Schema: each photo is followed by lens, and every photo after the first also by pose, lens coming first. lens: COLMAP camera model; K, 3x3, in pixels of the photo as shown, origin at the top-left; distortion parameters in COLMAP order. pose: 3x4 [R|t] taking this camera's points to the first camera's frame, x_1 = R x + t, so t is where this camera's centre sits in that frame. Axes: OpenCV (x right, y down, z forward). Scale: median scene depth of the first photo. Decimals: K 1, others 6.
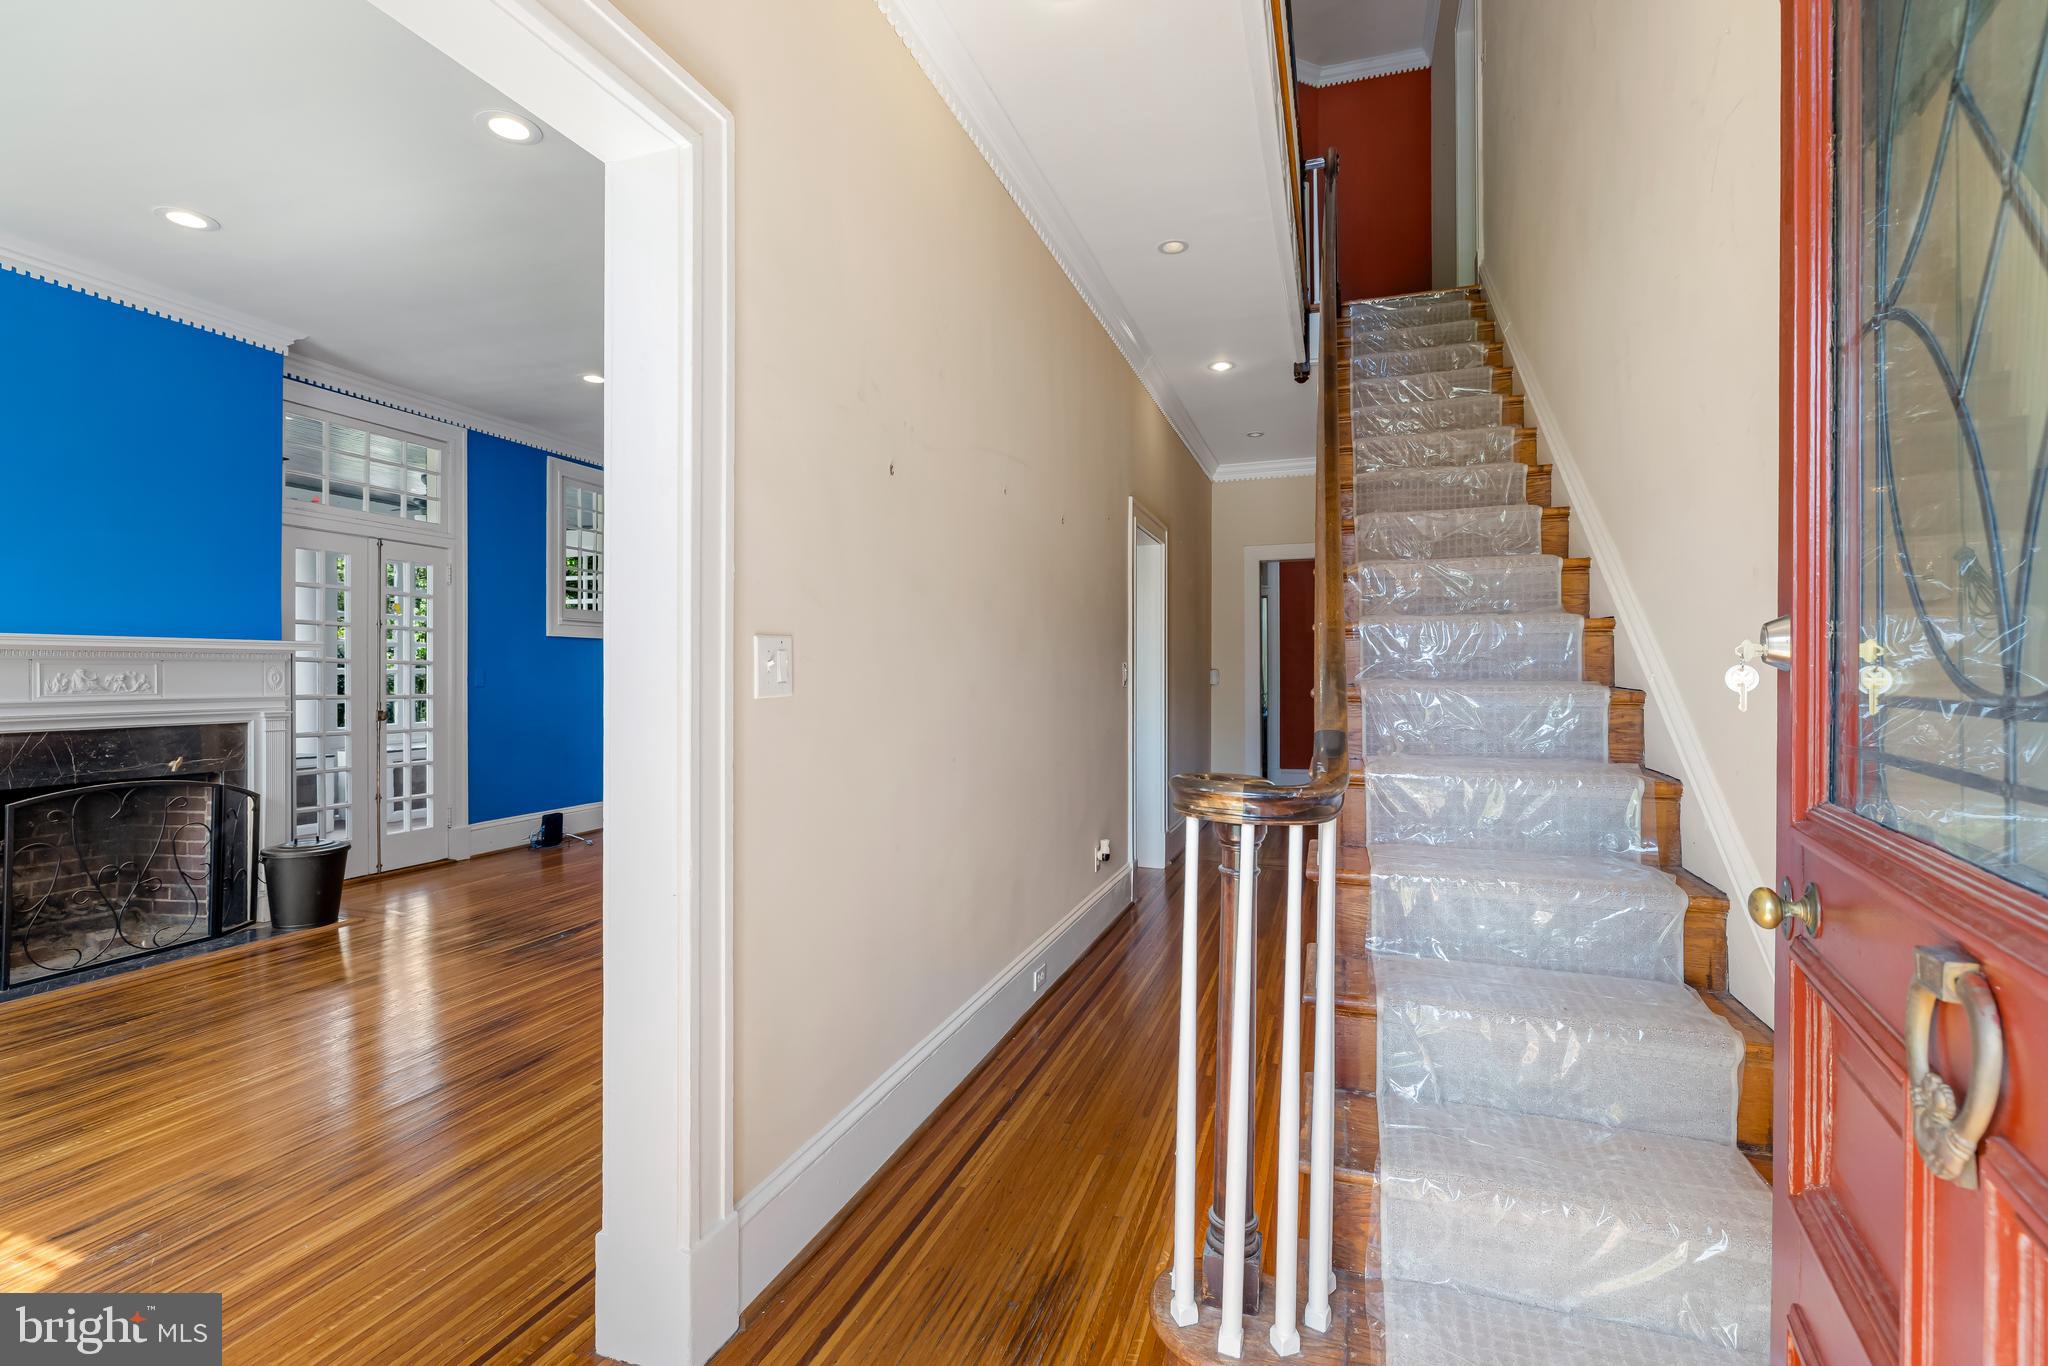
lens RADIAL K [[895.6, 0, 1029.8], [0, 895.6, 672.5], [0, 0, 1]] dist [-0.005342, 0.001877]
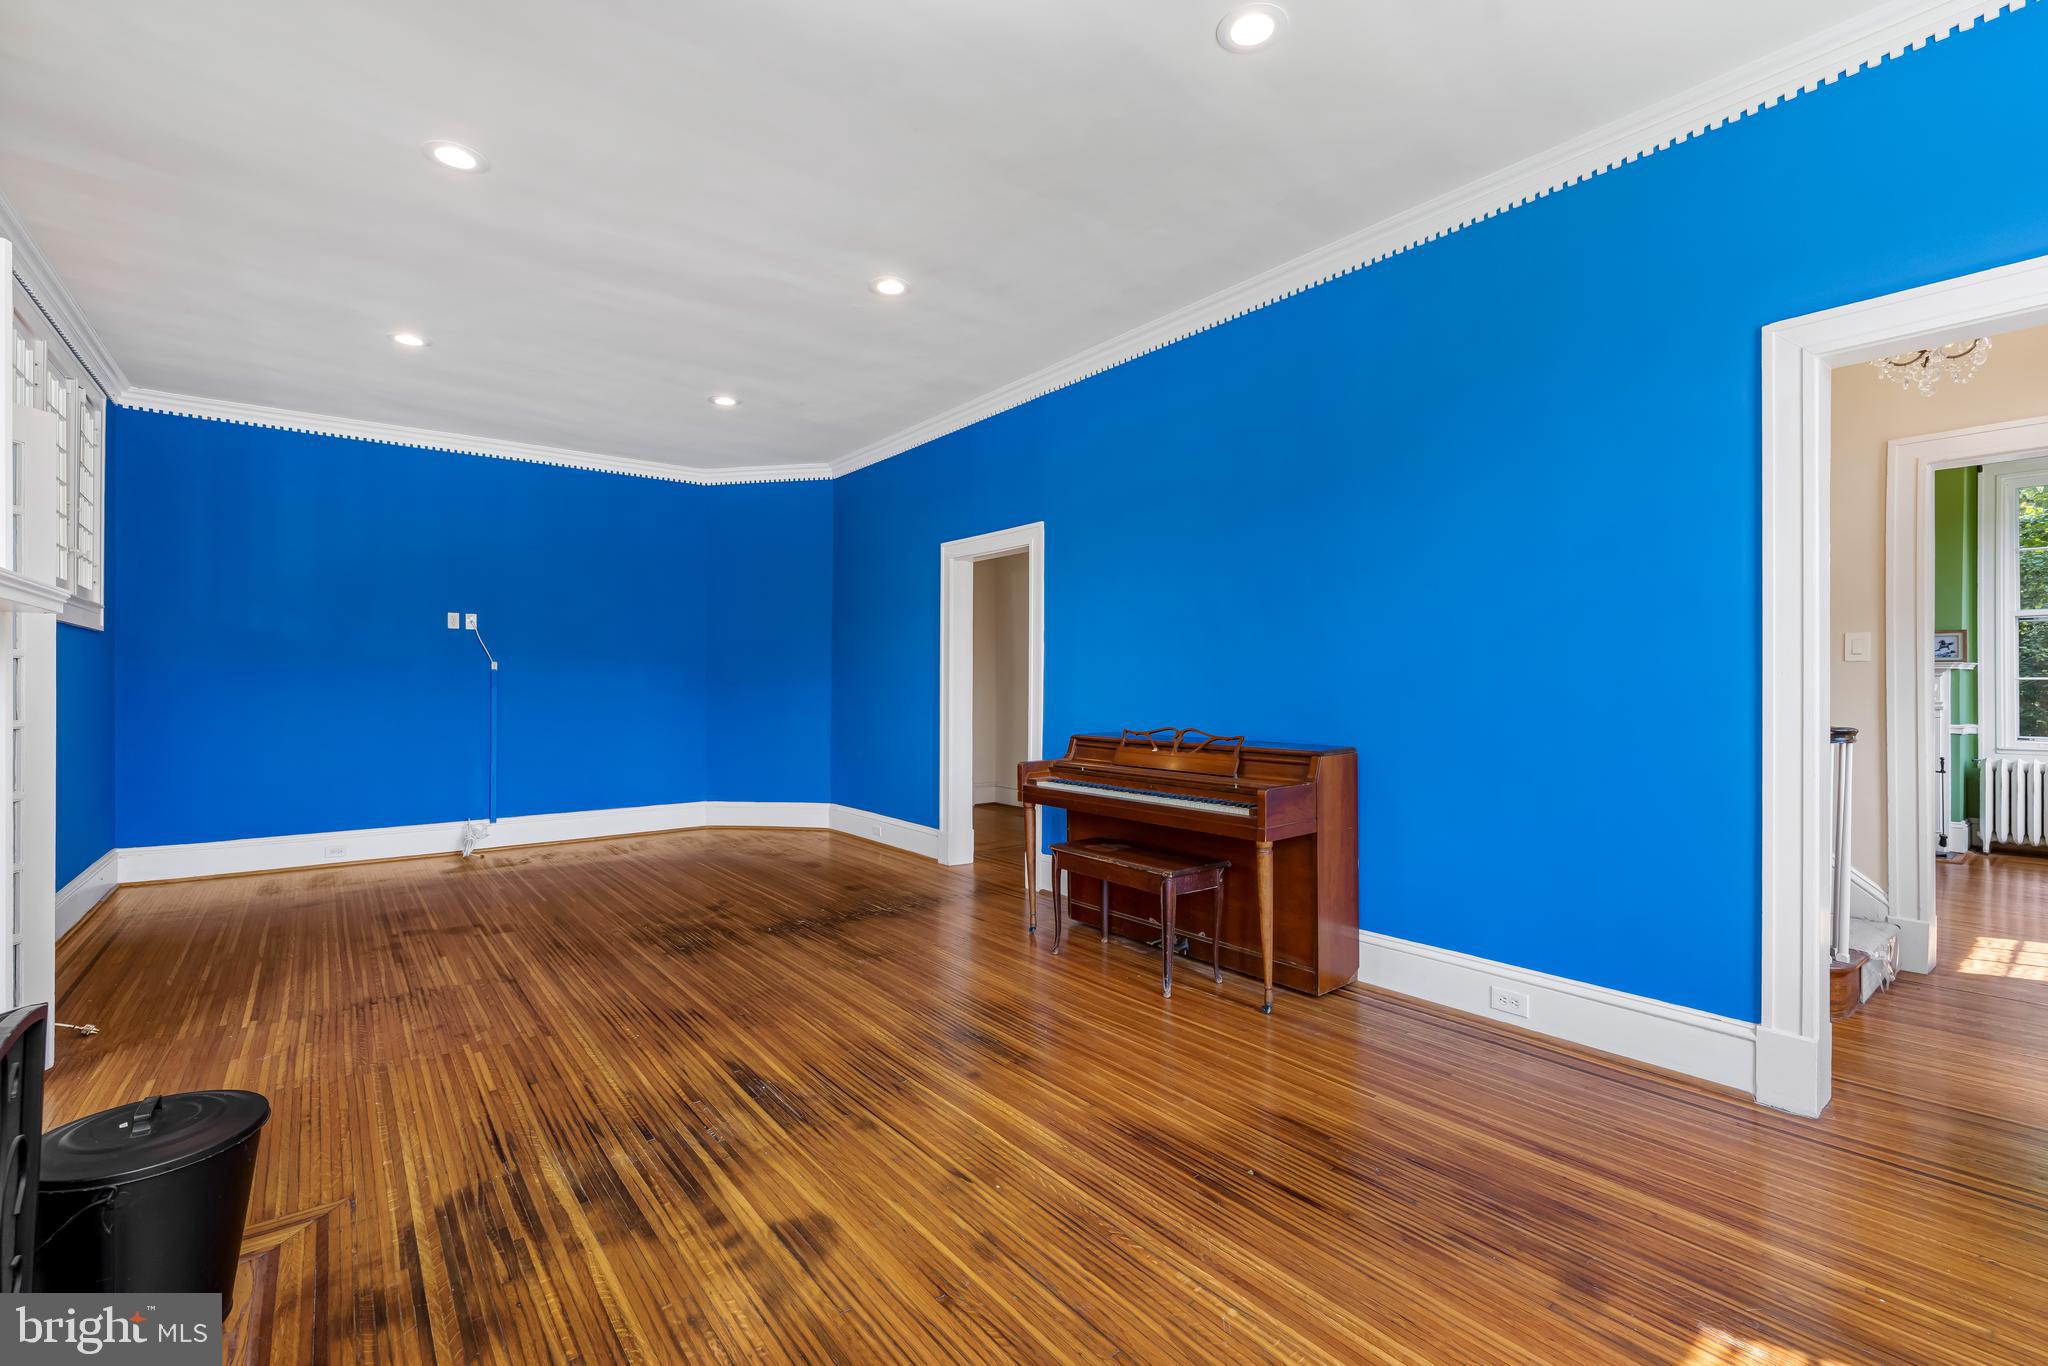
lens RADIAL K [[895.6, 0, 1002.6], [0, 895.6, 683.4], [0, 0, 1]] dist [-0.005342, 0.001877]
pose [[0.549952, -0.000333, 0.835196, -0.986515], [-0.002496, 0.999995, 0.002043, 0.001859], [-0.835192, -0.003209, 0.549949, 0.514070]]
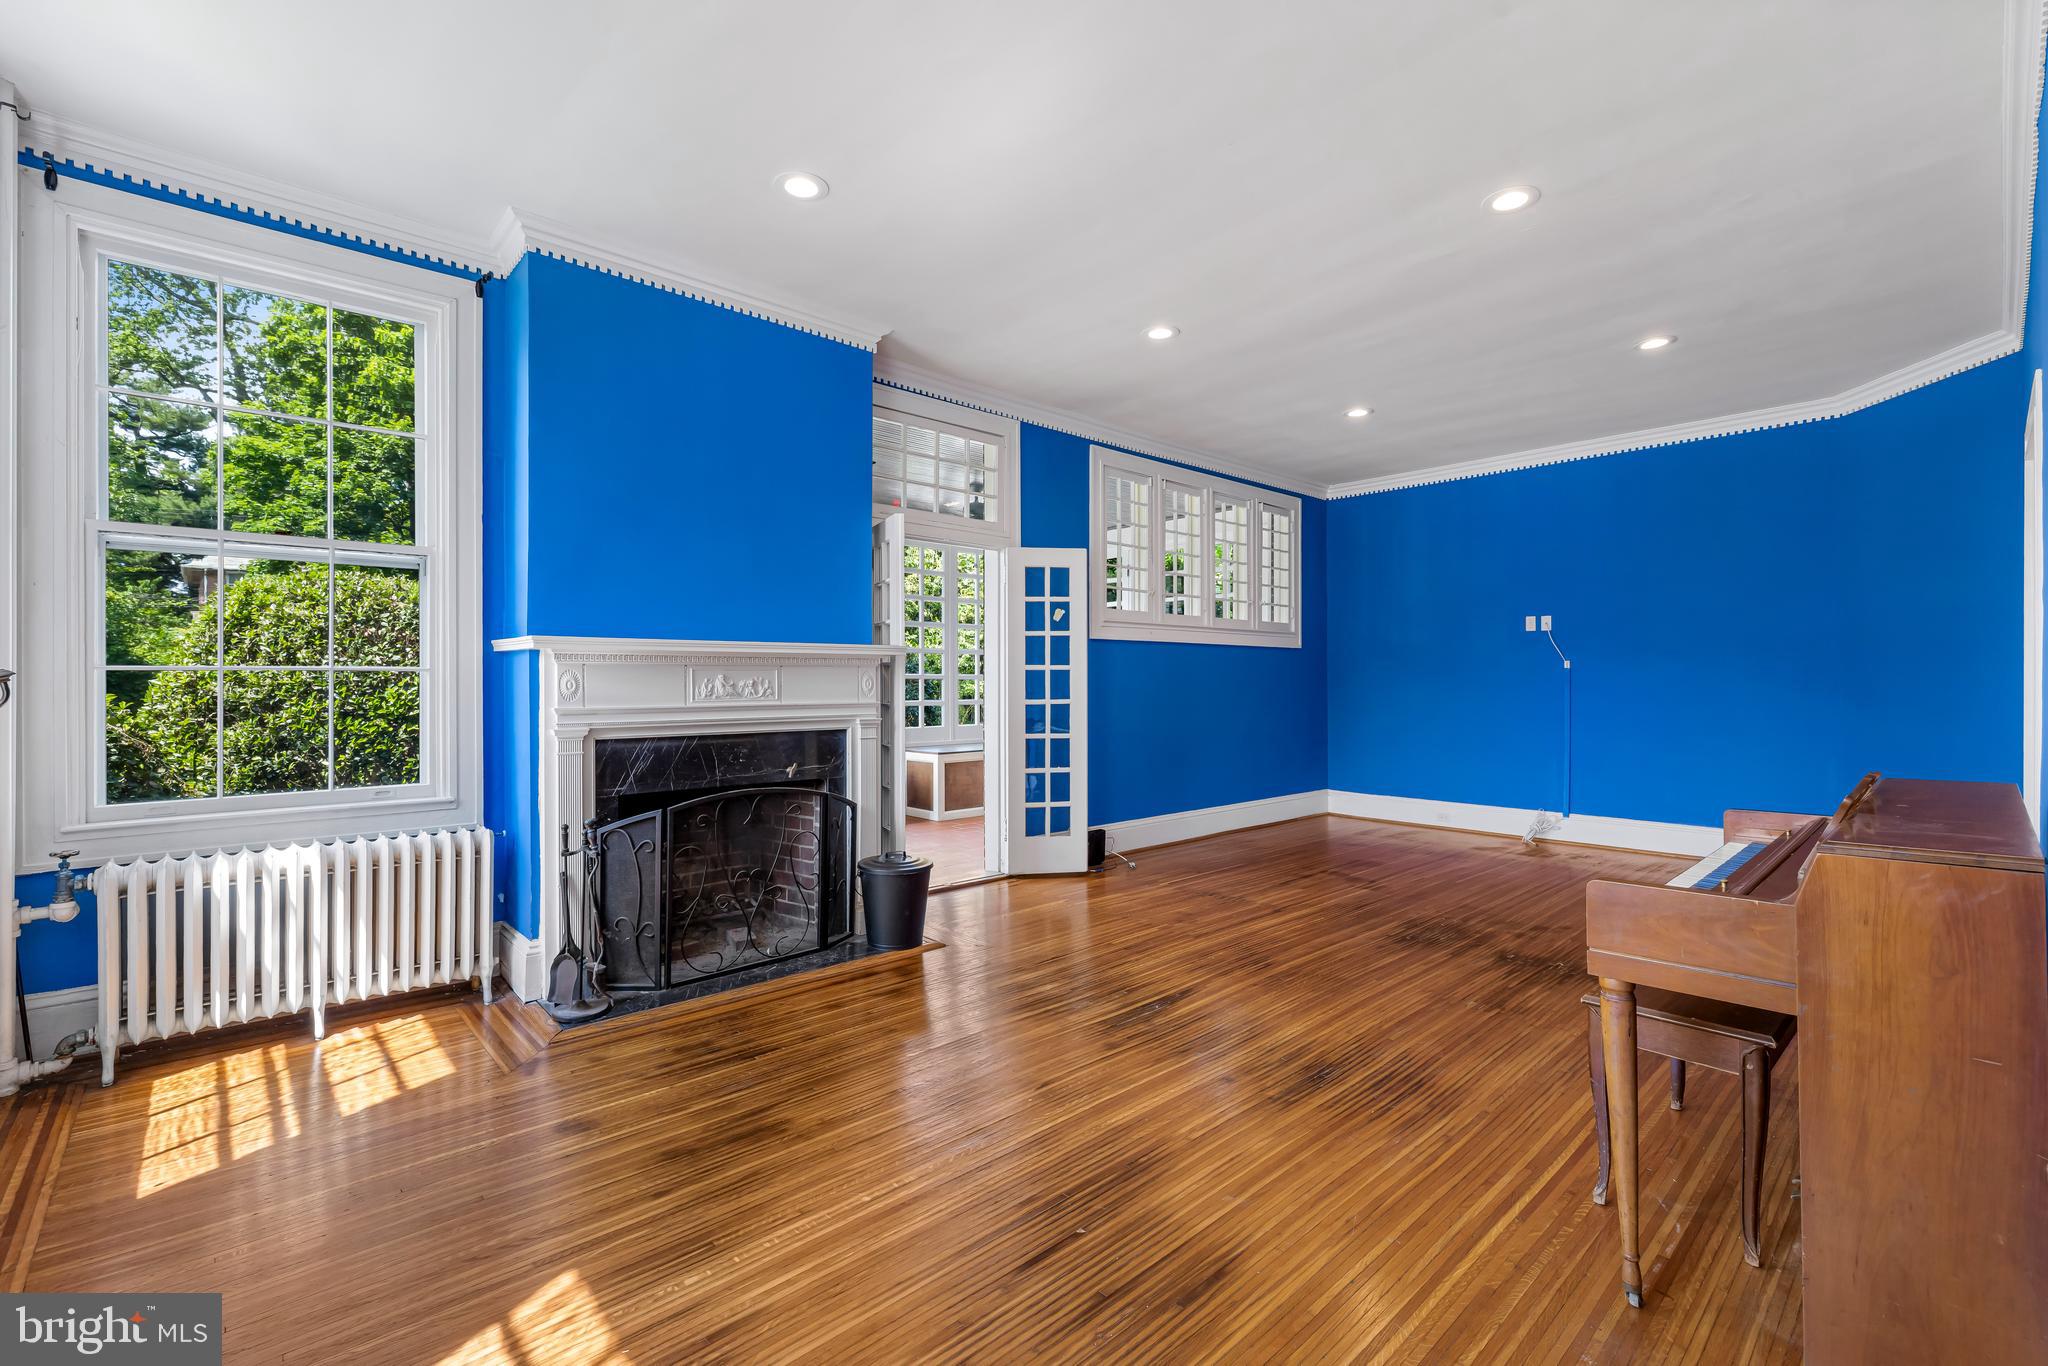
lens RADIAL K [[895.6, 0, 1036.9], [0, 895.6, 684.6], [0, 0, 1]] dist [-0.005342, 0.001877]
pose [[0.882962, 0.004430, -0.469424, -0.248119], [-0.000094, 0.999957, 0.009260, -0.002103], [0.469444, -0.008132, 0.882925, 0.248682]]
